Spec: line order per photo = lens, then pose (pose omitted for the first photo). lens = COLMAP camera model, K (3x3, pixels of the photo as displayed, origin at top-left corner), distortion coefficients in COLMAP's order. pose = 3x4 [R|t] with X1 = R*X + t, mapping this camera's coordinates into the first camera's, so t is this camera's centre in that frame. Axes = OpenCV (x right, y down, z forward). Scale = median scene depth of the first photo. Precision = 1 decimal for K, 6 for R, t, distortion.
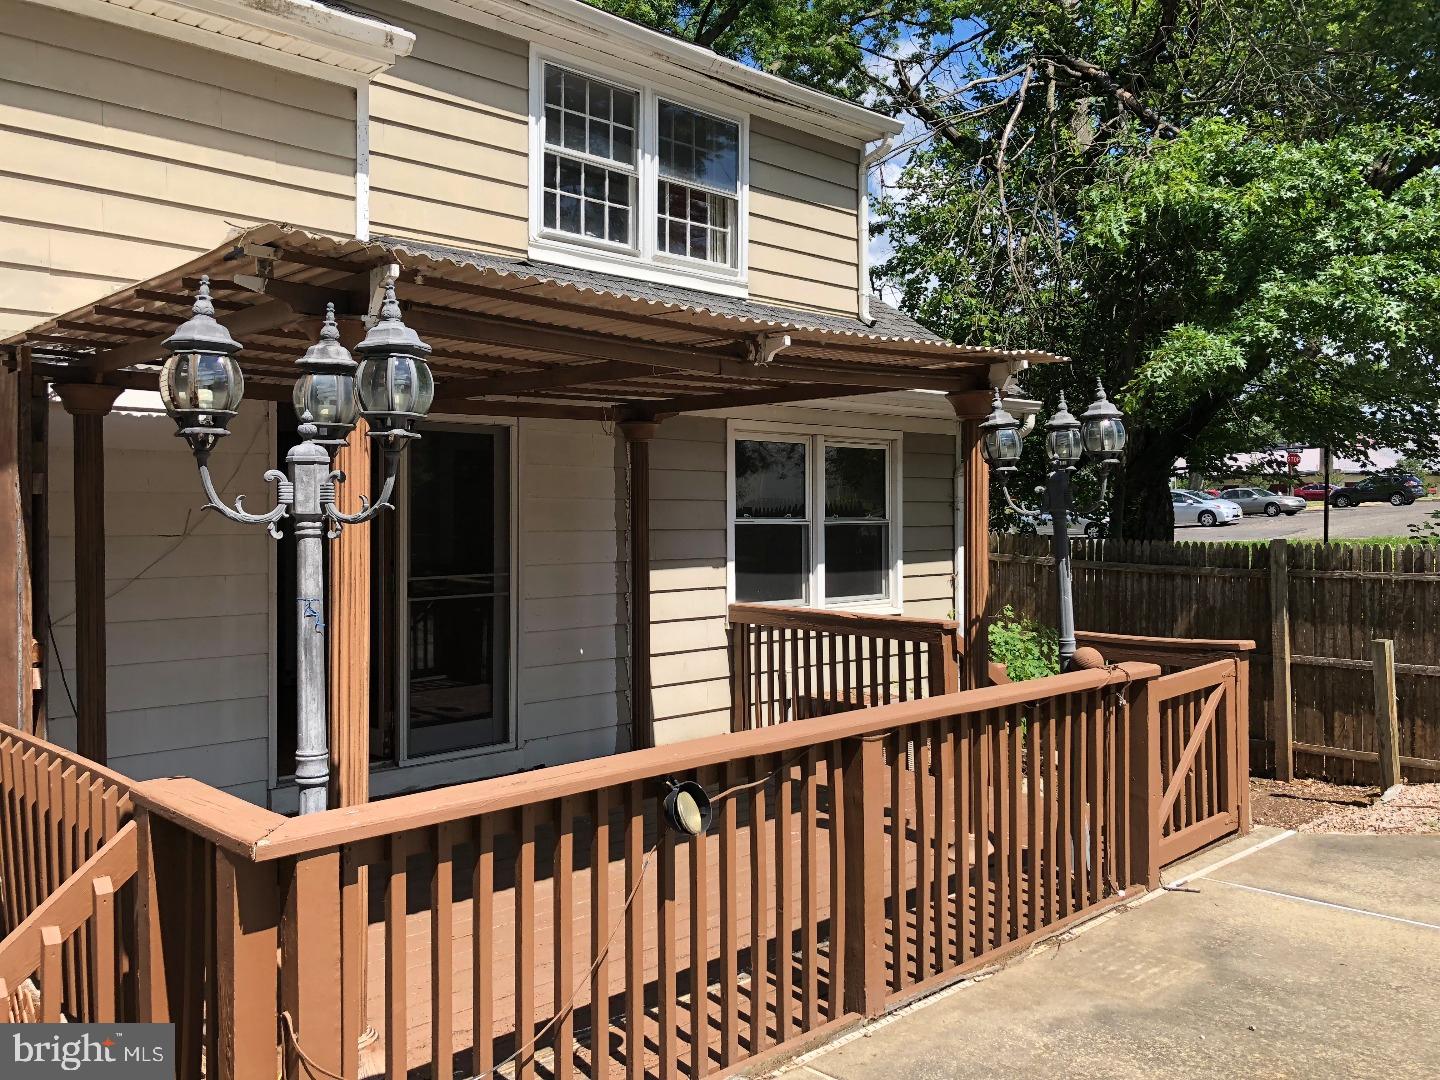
lens RADIAL K [[1171.7, 0, 720.0], [0, 1171.7, 540.0], [0, 0, 1]] dist [0.005092, -0.011758]
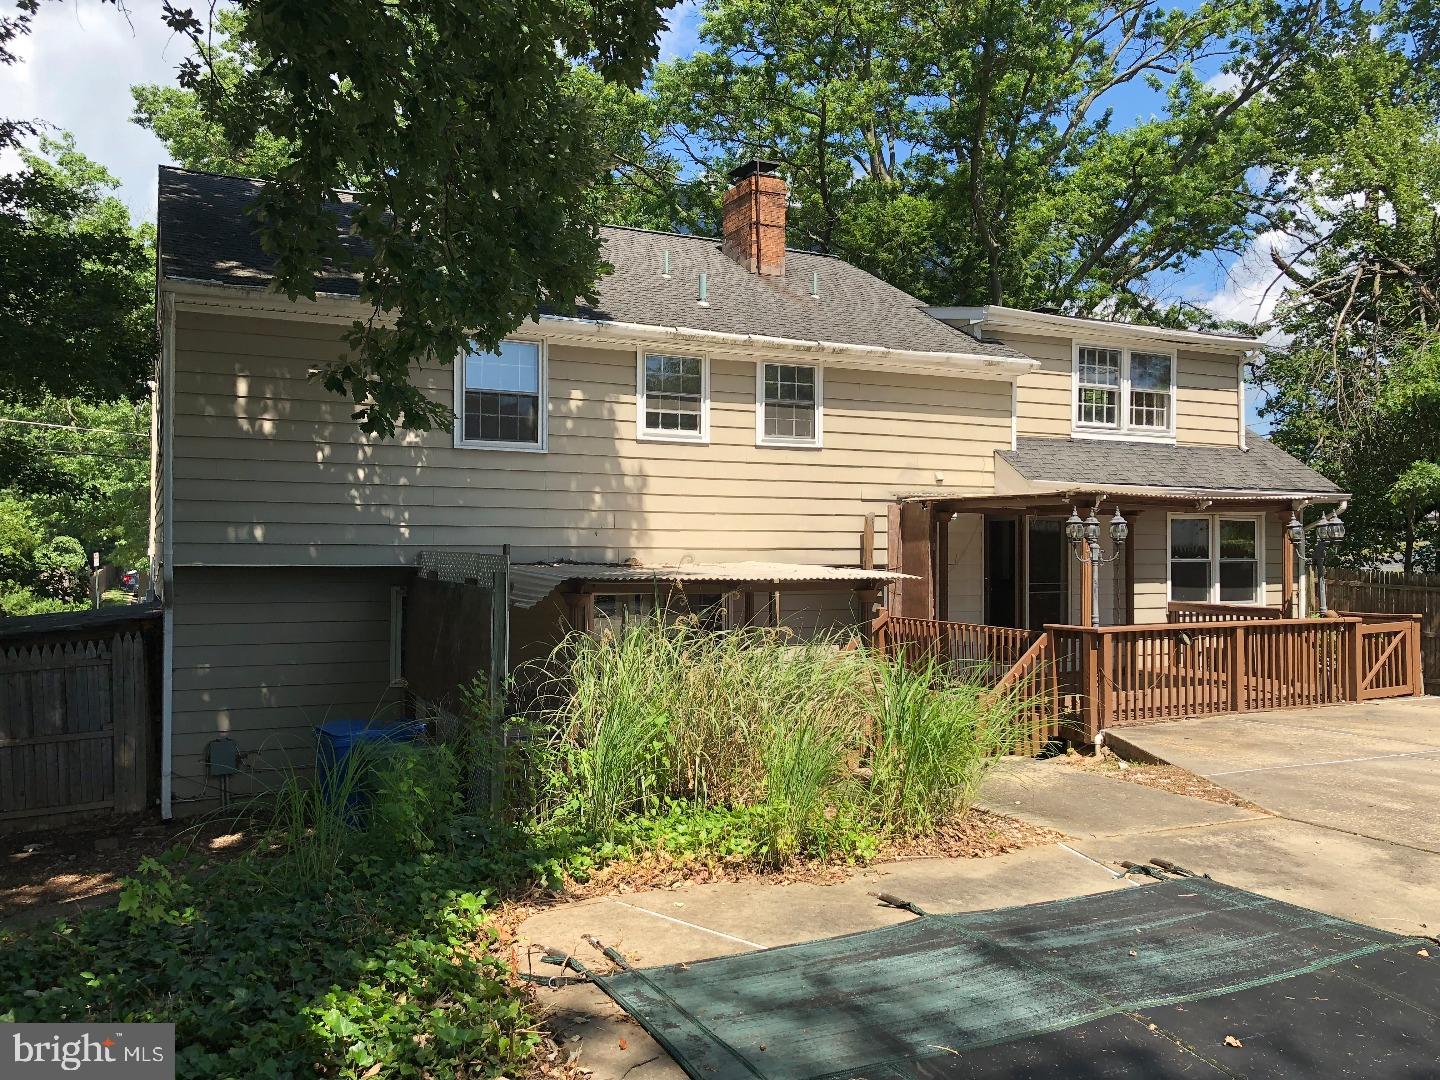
lens RADIAL K [[1171.7, 0, 720.0], [0, 1171.7, 540.0], [0, 0, 1]] dist [0.005092, -0.011758]
pose [[0.953655, 0.000468, -0.300903, -0.119985], [-0.009136, 0.999583, -0.027400, 0.011169], [0.300765, 0.028879, 0.953261, -1.140471]]
